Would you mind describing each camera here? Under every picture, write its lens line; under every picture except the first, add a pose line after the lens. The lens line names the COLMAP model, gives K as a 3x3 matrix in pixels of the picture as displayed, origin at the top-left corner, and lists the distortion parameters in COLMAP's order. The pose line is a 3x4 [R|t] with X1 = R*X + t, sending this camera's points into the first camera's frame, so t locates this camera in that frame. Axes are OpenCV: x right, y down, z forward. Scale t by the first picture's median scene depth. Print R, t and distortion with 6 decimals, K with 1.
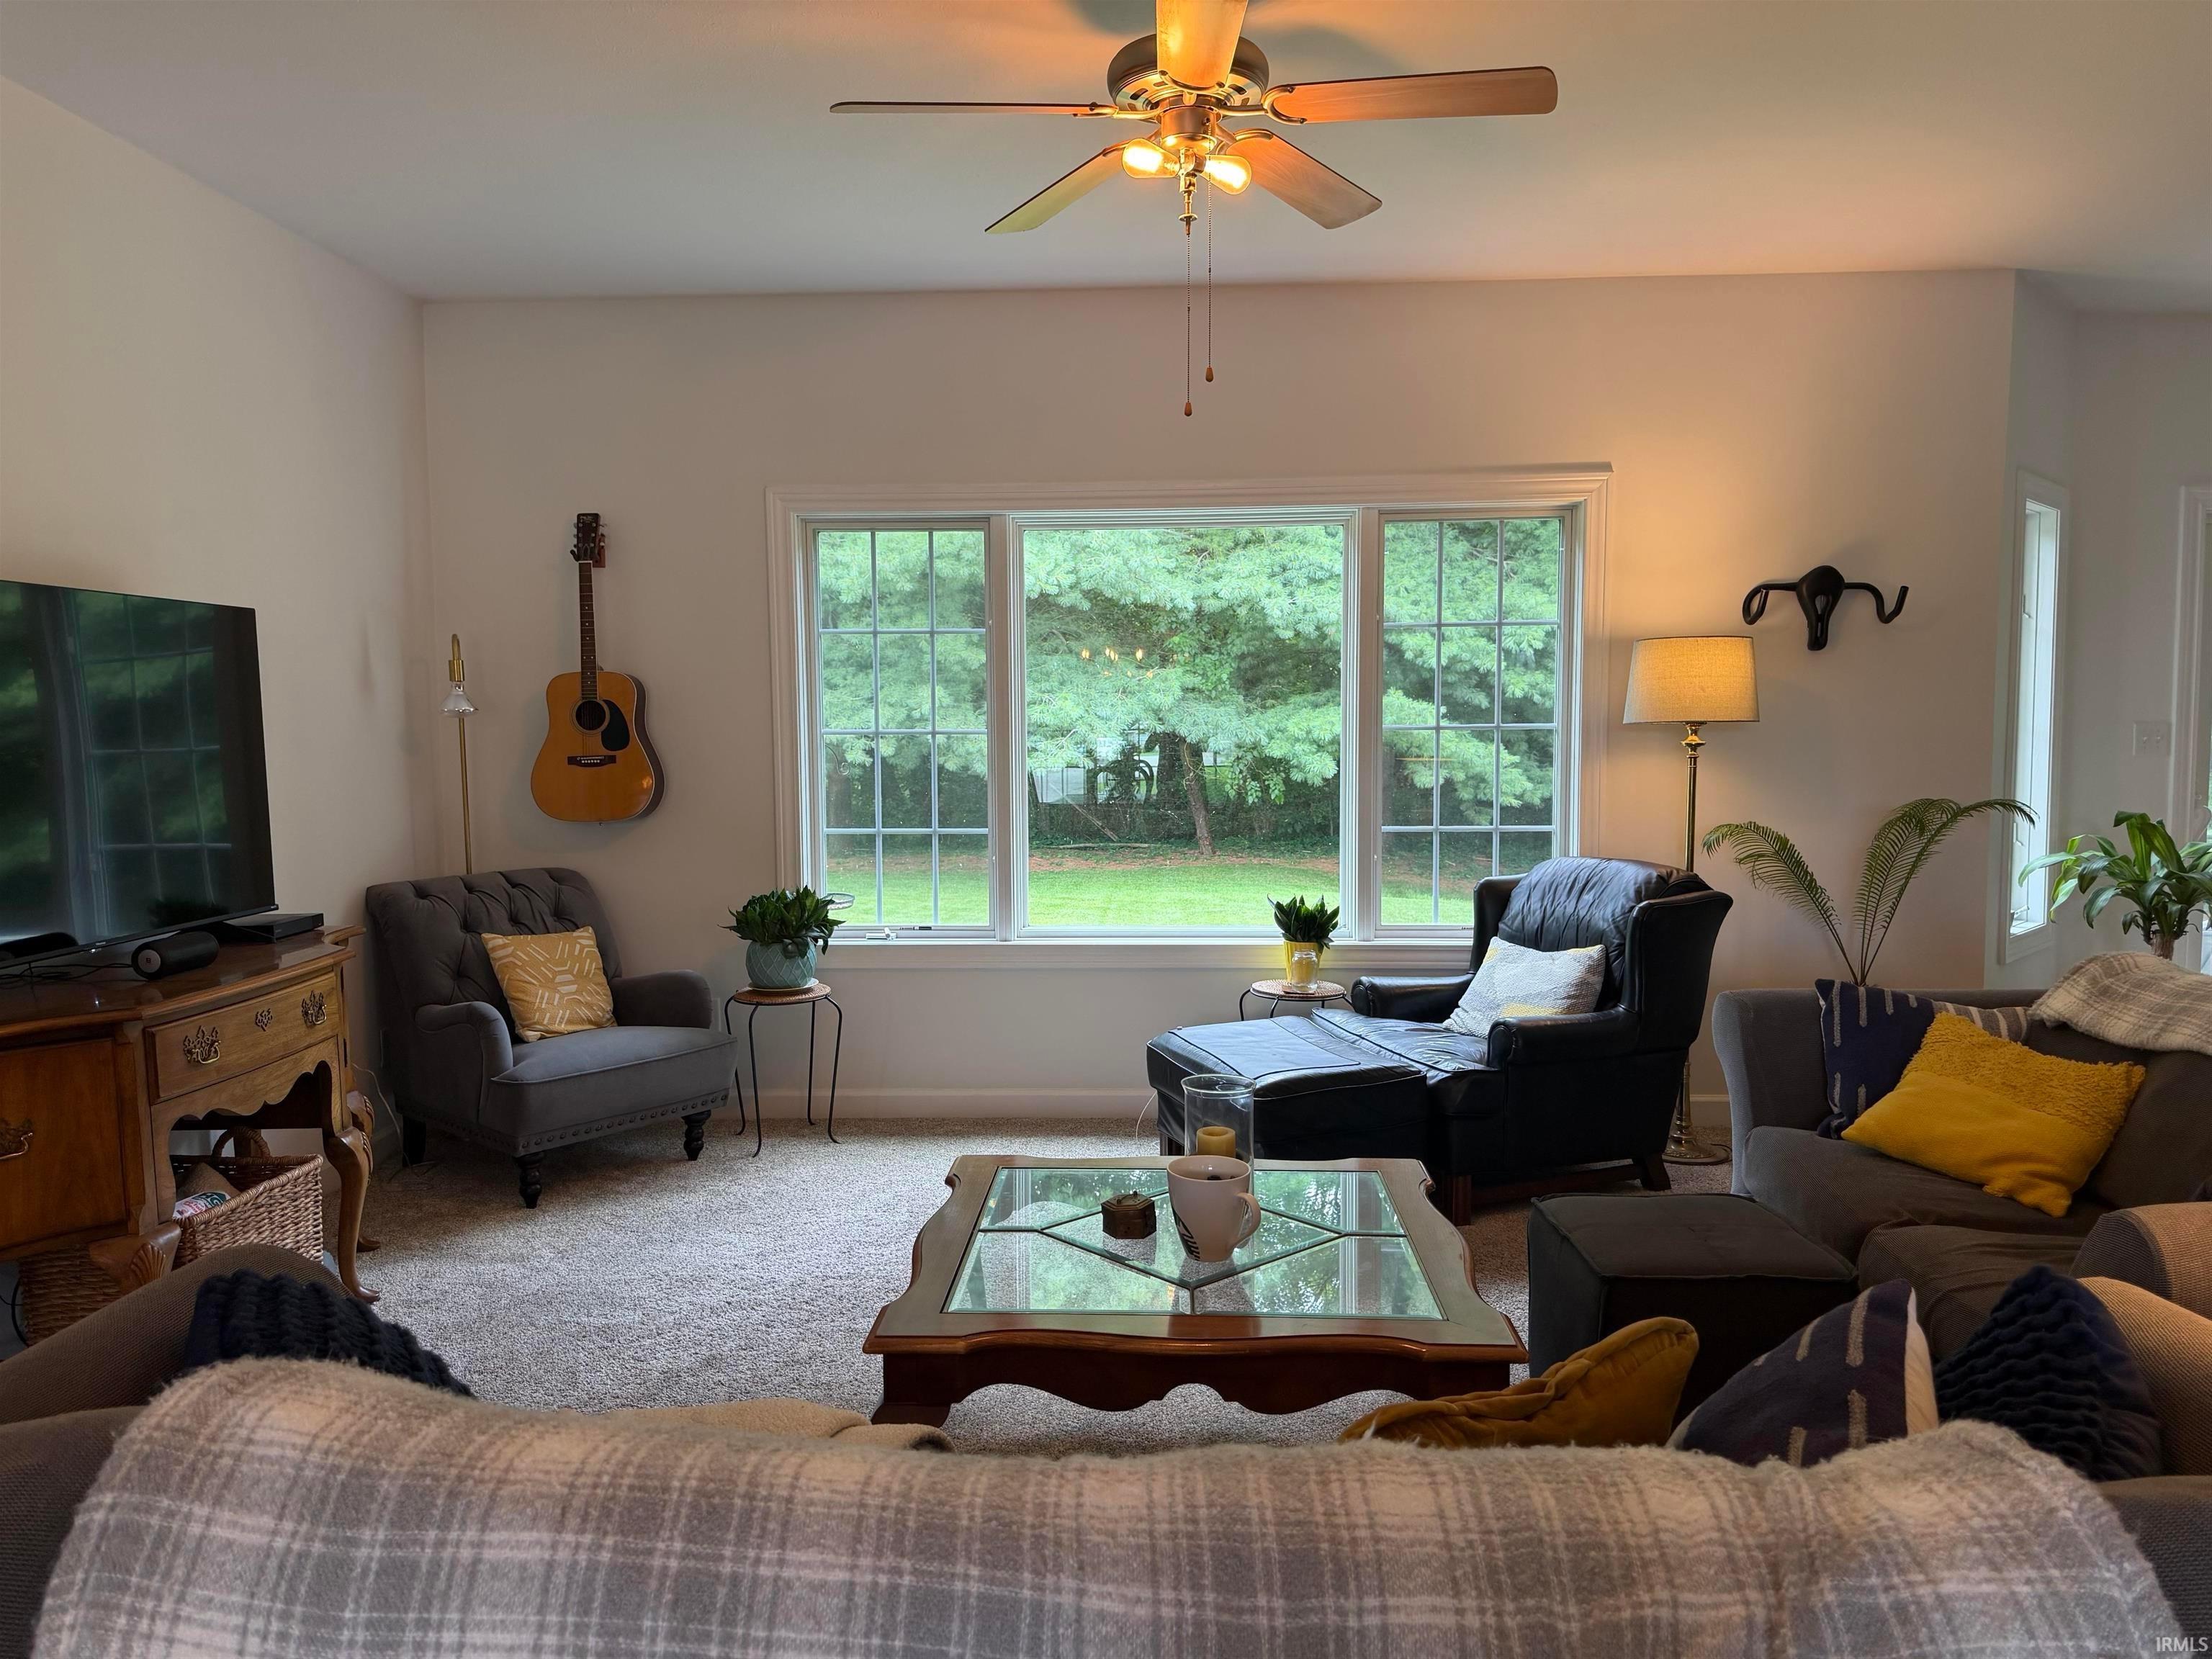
lens RADIAL K [[1567.7, 0, 1101.5], [0, 1567.7, 844.1], [0, 0, 1]] dist [0.052285, -0.036933]
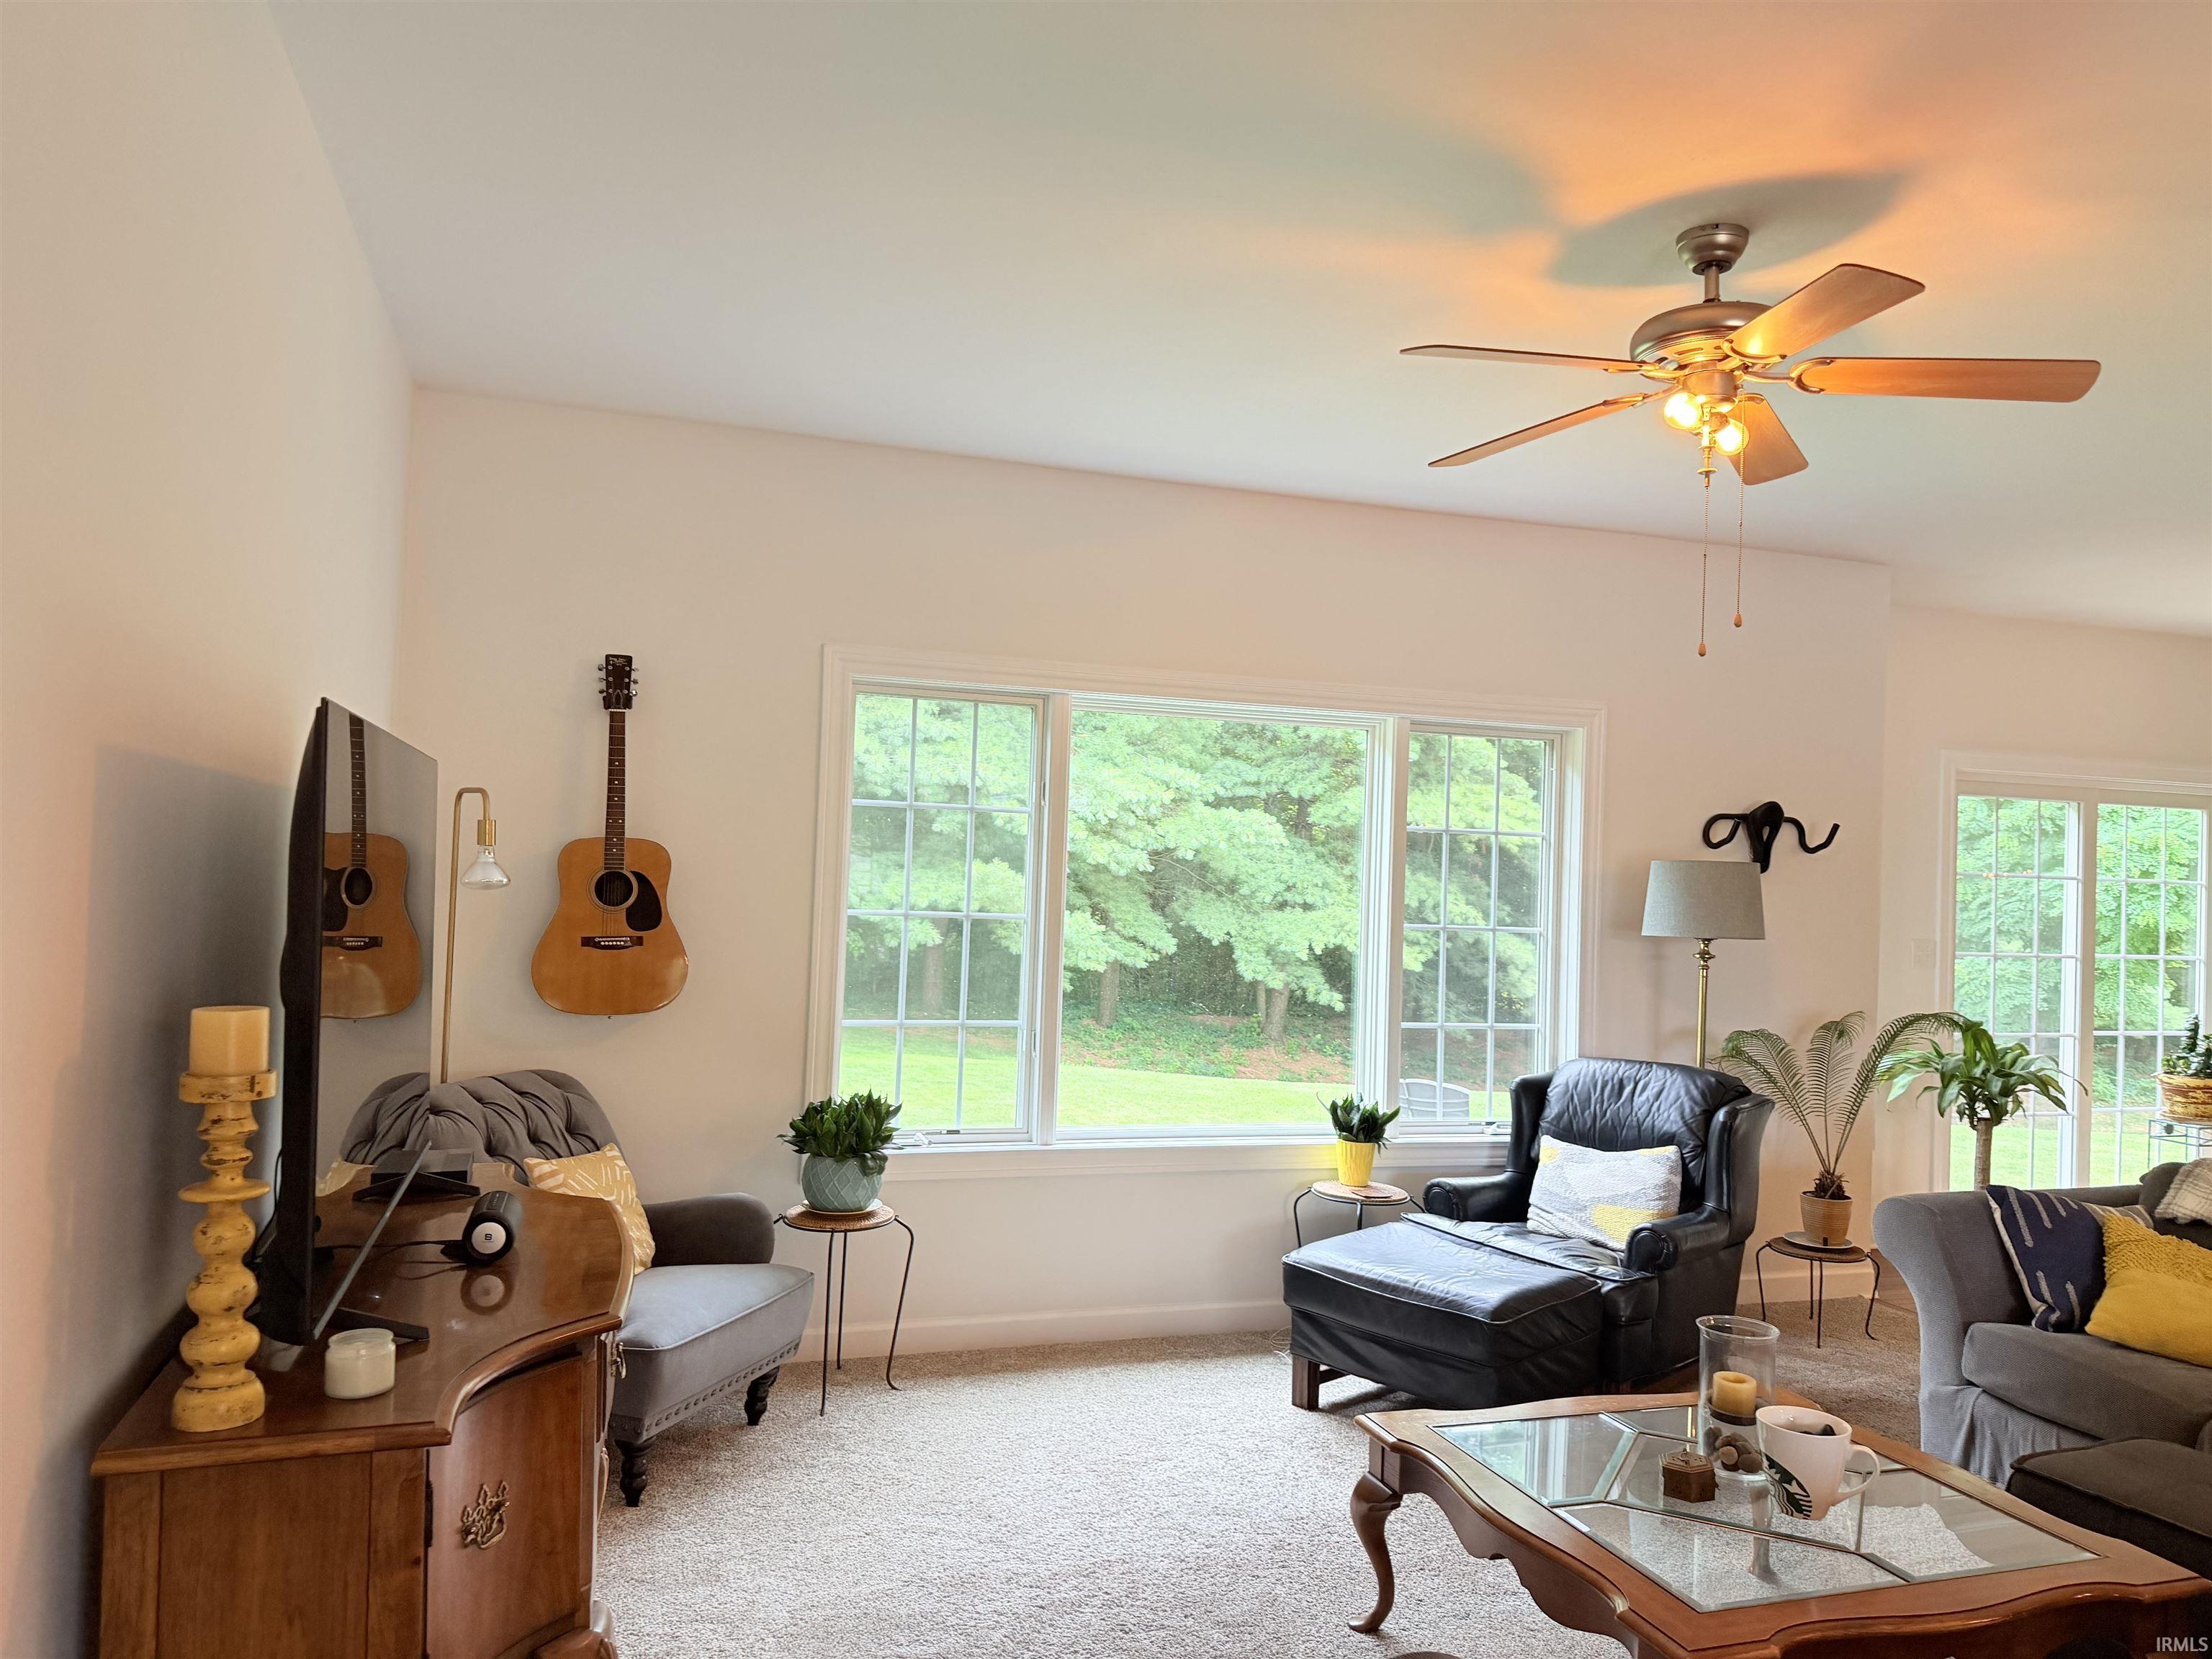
lens RADIAL K [[1561.8, 0, 1110.5], [0, 1561.8, 839.8], [0, 0, 1]] dist [0.040067, -0.056605]
pose [[0.929053, 0.048962, 0.366691, -0.398037], [-0.013331, 0.994990, -0.099080, -0.028842], [-0.369705, 0.087163, 0.925052, 0.125580]]
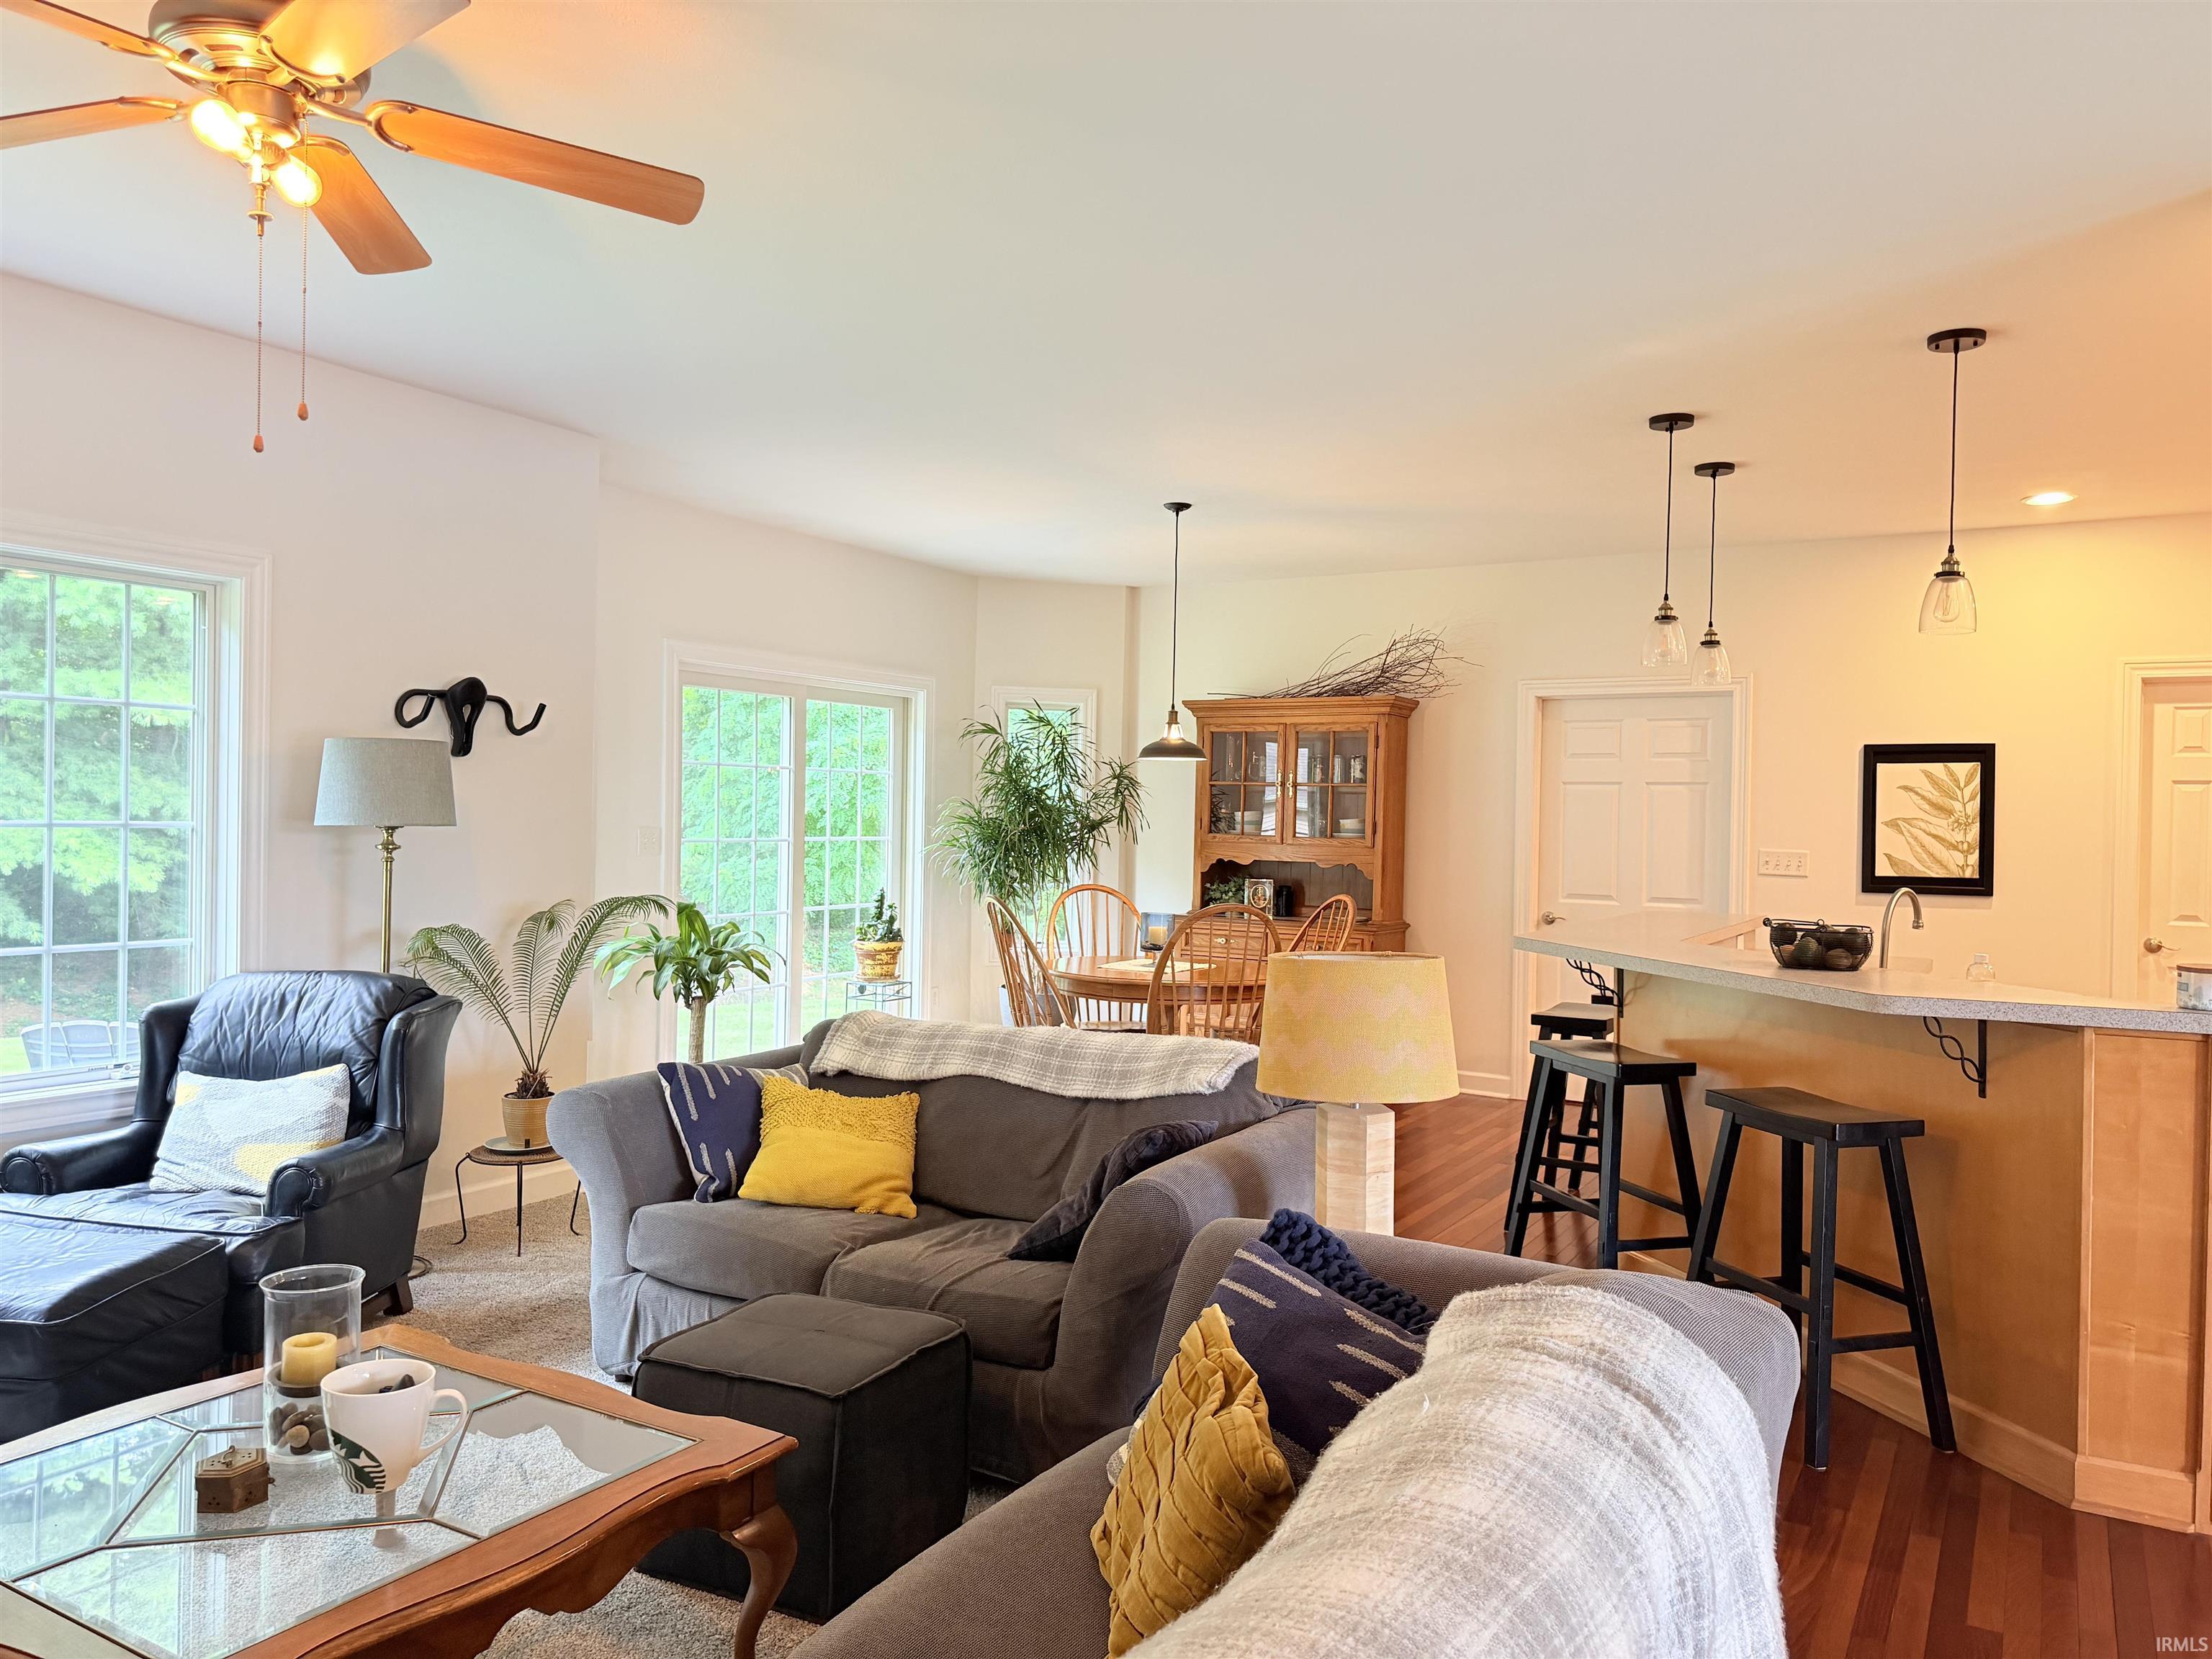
lens RADIAL K [[1561.8, 0, 1121.4], [0, 1561.8, 838.1], [0, 0, 1]] dist [0.040067, -0.056605]
pose [[0.448436, 0.003431, 0.893809, -0.277204], [0.048782, 0.998408, -0.028307, -0.018419], [-0.892483, 0.056295, 0.447555, 0.152804]]
